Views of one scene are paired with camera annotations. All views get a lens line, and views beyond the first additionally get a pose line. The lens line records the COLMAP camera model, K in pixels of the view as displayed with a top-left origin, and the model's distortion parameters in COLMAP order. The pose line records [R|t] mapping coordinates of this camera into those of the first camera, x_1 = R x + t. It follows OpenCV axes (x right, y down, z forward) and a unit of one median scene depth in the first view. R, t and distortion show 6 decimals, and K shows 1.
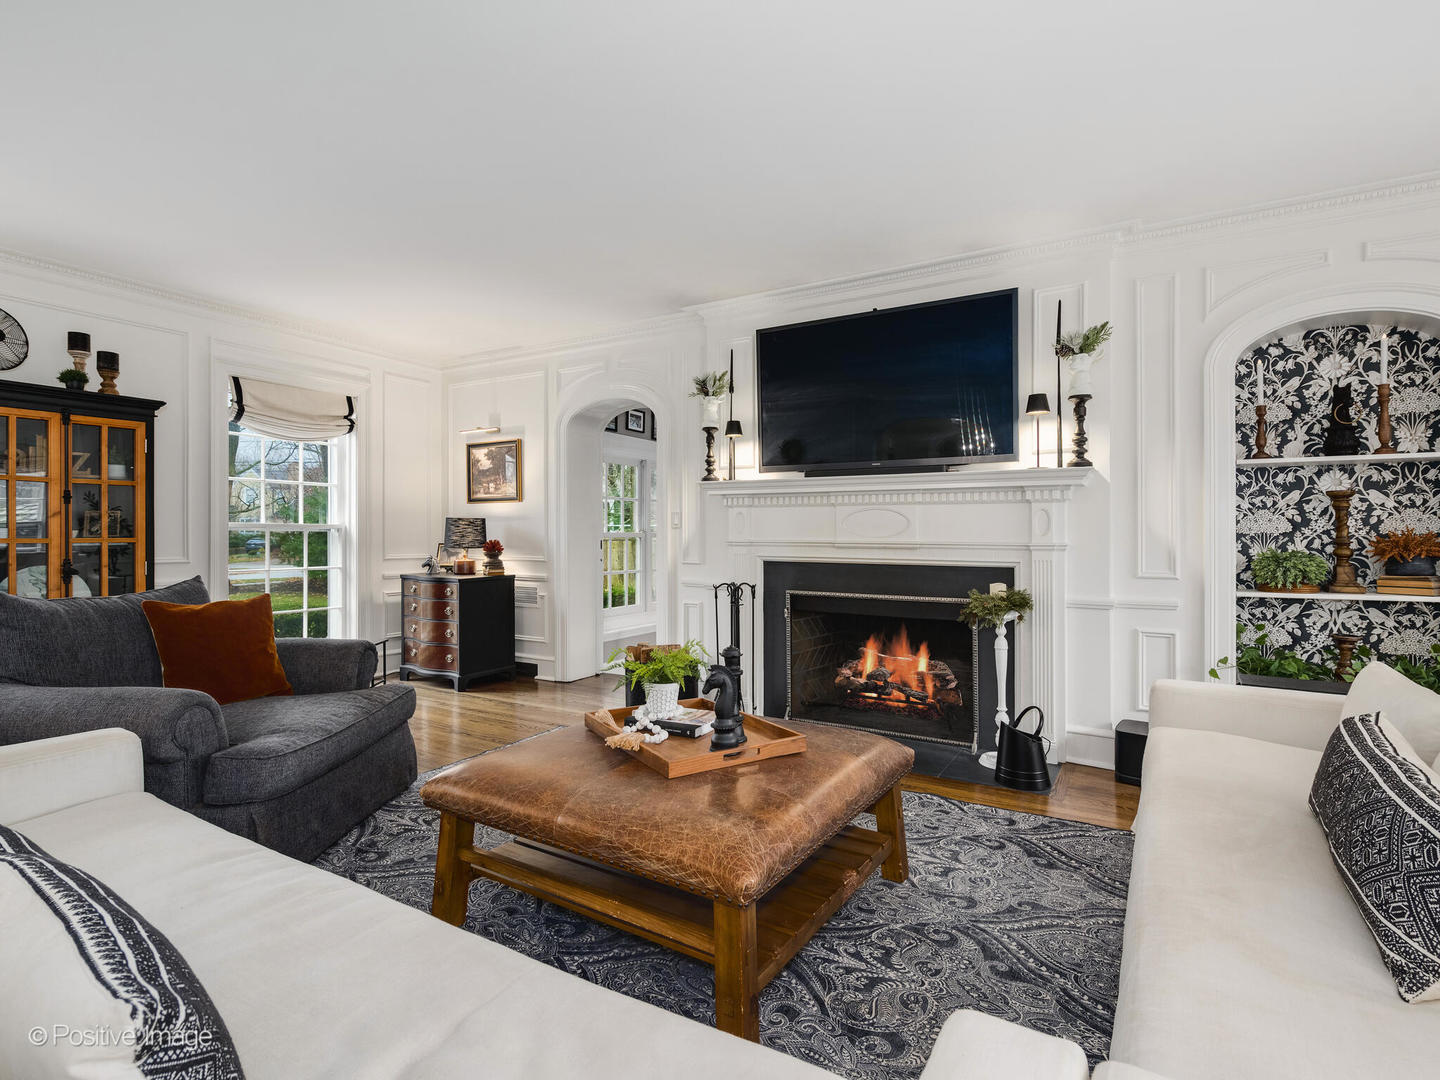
lens RADIAL K [[724.3, 0, 718.7], [0, 724.3, 534.0], [0, 0, 1]] dist [0.002749, 0.000484]
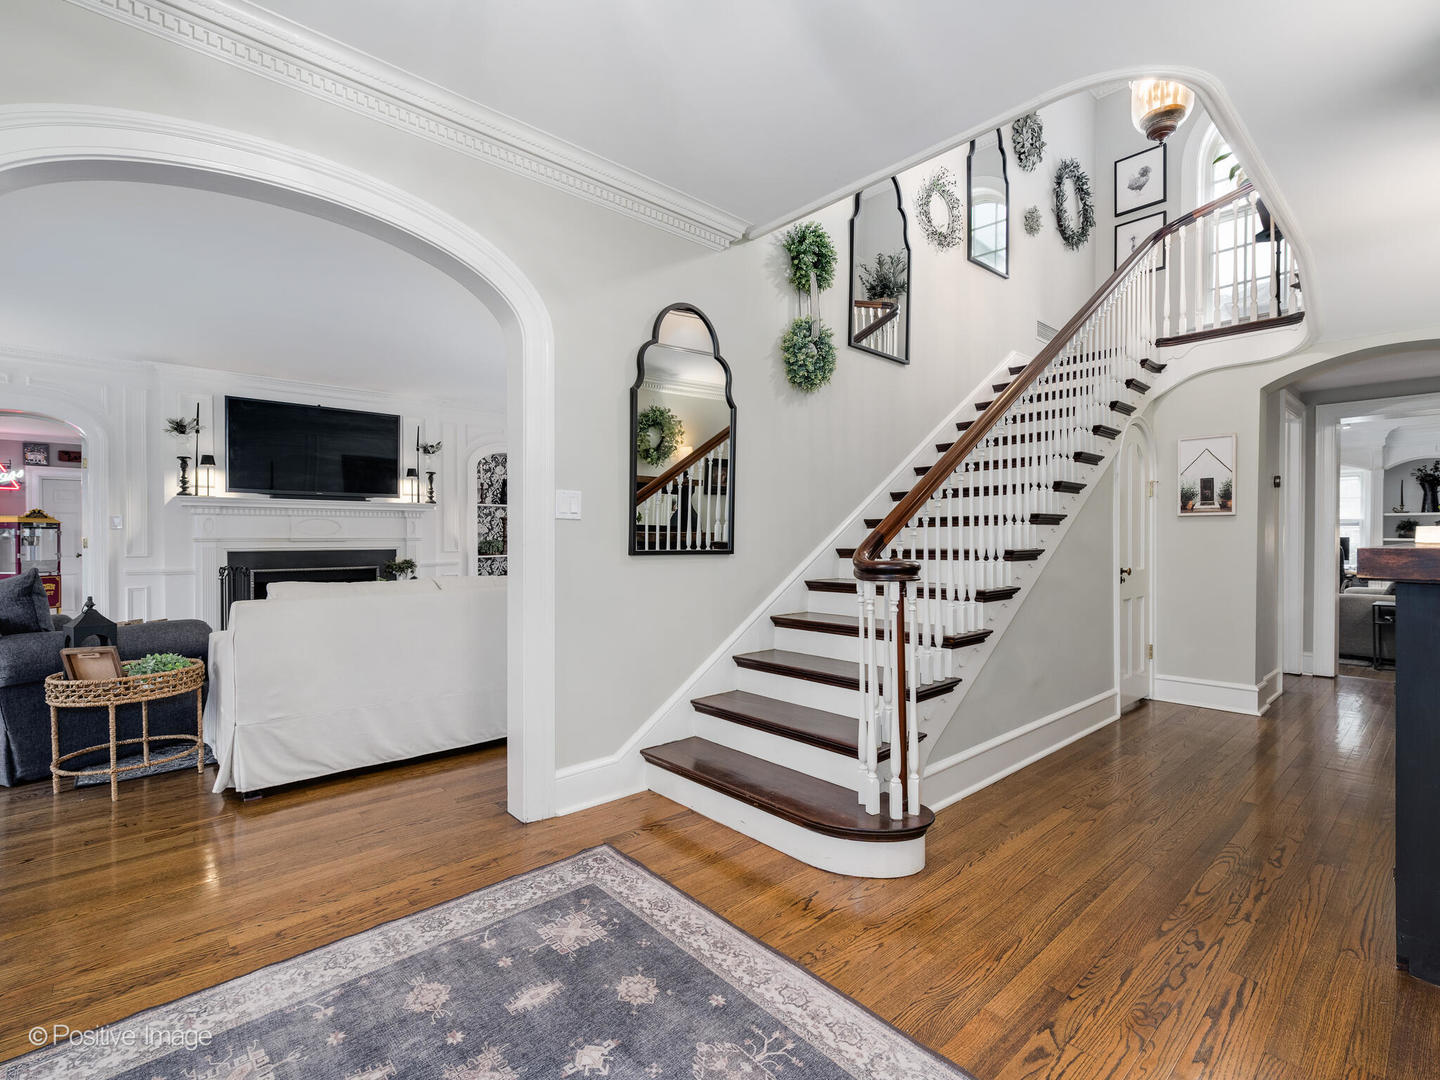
lens RADIAL K [[674.2, 0, 719.3], [0, 674.2, 538.7], [0, 0, 1]] dist [0.000123, 0.000015]
pose [[0.283902, -0.009219, 0.958809, -1.198739], [0.000099, 0.999954, 0.009585, -0.002670], [-0.958853, -0.002627, 0.283890, -0.439089]]
